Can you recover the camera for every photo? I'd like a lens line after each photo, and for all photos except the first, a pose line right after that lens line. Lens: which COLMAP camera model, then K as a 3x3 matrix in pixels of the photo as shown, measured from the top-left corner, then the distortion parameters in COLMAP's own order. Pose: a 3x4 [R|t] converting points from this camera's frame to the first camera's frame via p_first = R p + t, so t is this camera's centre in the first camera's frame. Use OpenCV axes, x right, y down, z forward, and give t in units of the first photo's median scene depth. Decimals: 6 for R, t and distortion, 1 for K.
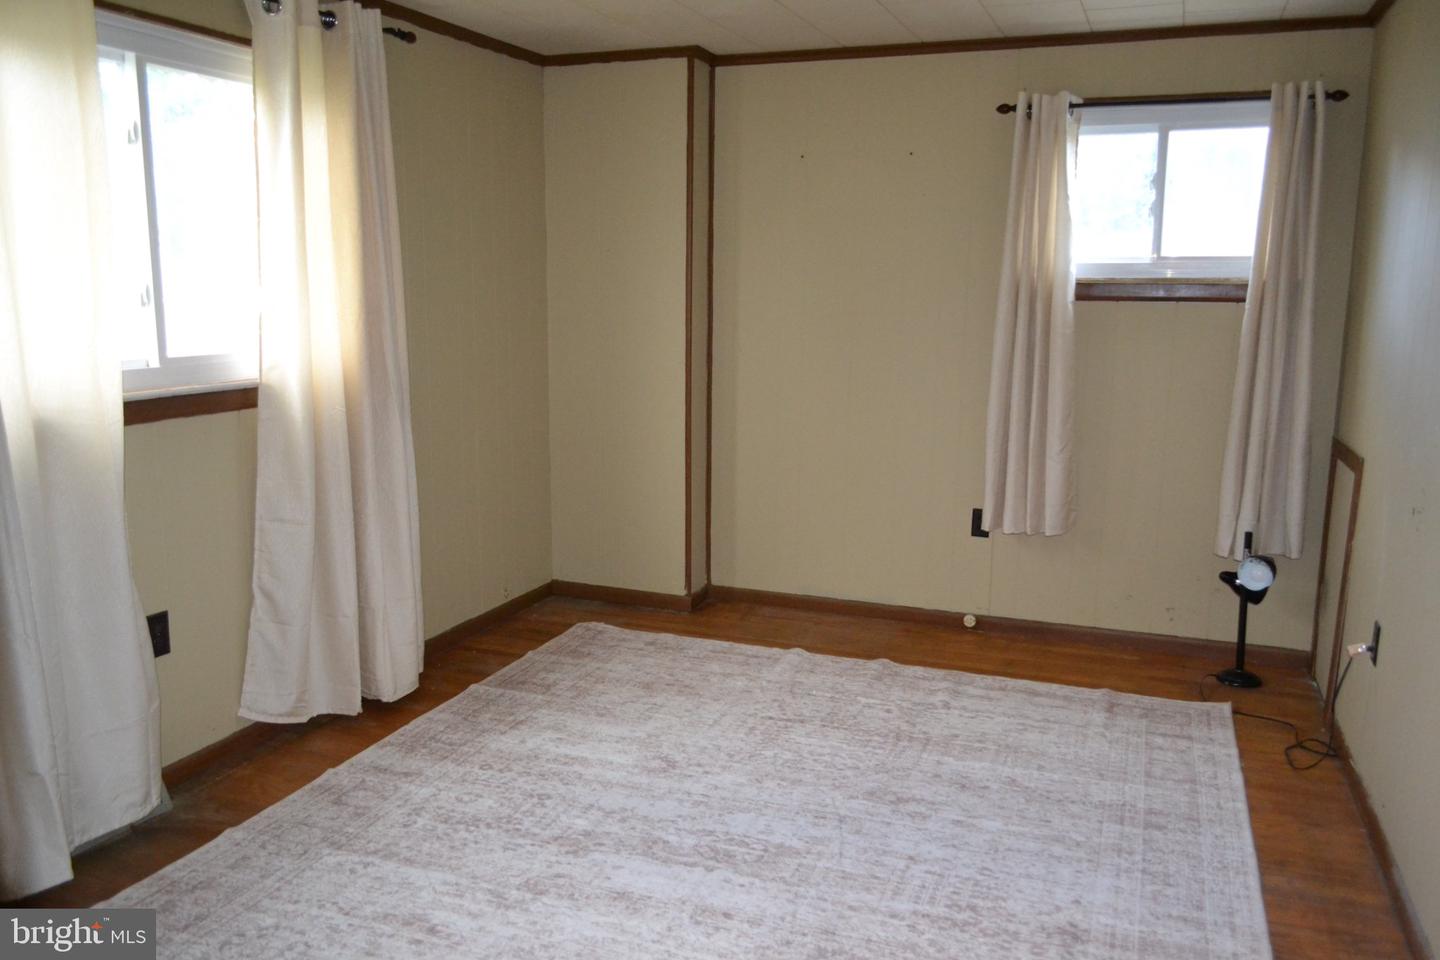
lens RADIAL K [[1136.9, 0, 717.7], [0, 1136.9, 486.7], [0, 0, 1]] dist [-0.013028, 0.003425]
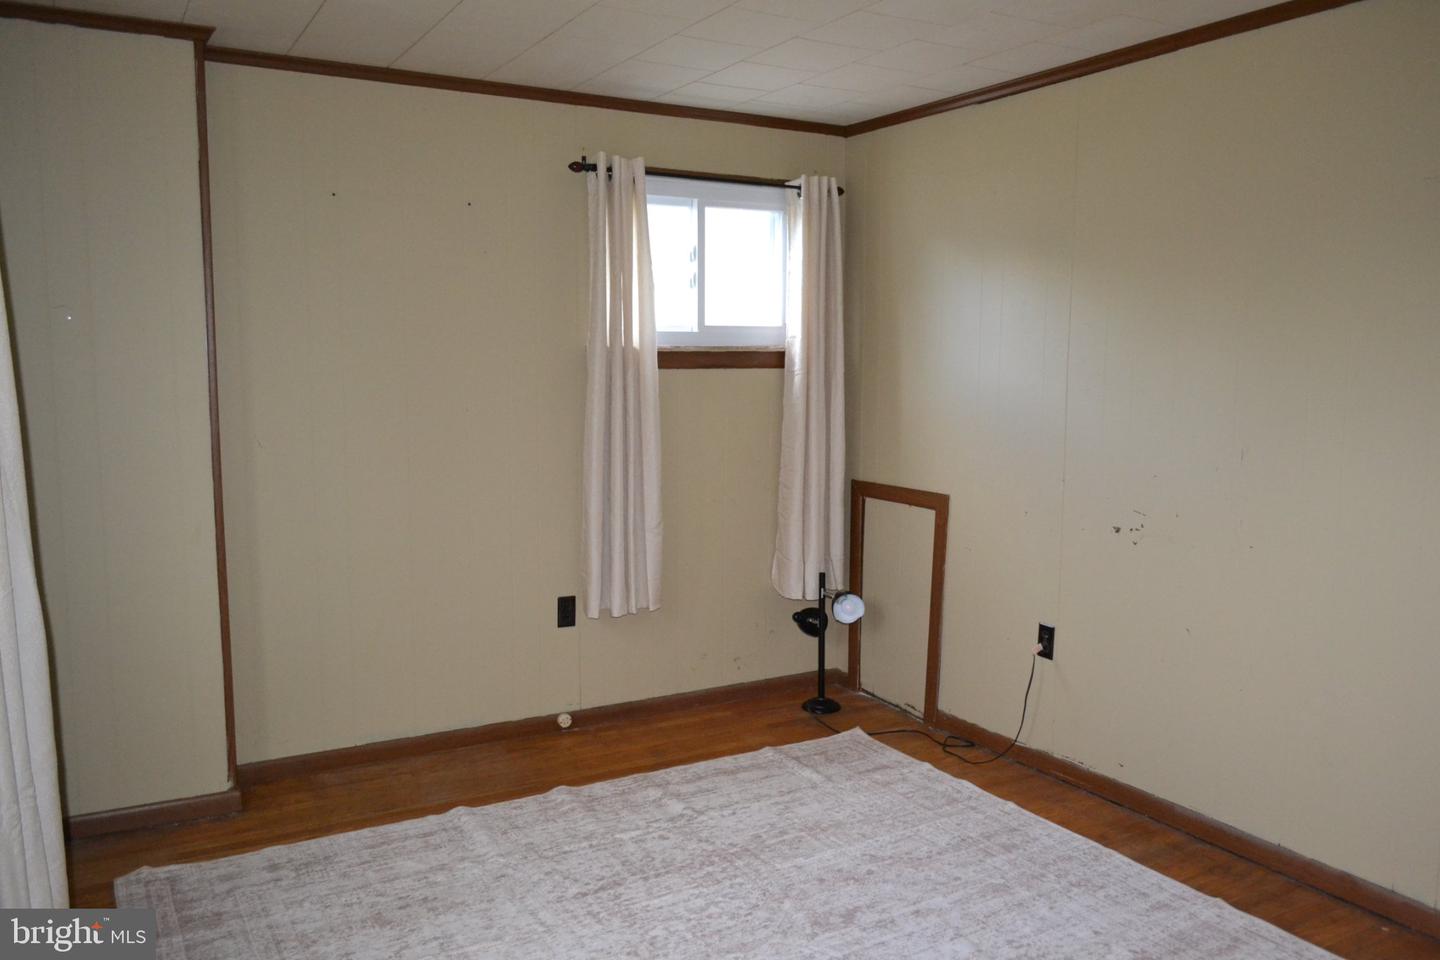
lens RADIAL K [[1136.9, 0, 717.7], [0, 1136.9, 486.7], [0, 0, 1]] dist [-0.013028, 0.003425]
pose [[0.626707, -0.097706, 0.773105, -0.436369], [0.138157, 0.990323, 0.013164, -0.070376], [-0.766910, 0.098560, 0.634141, 0.354358]]
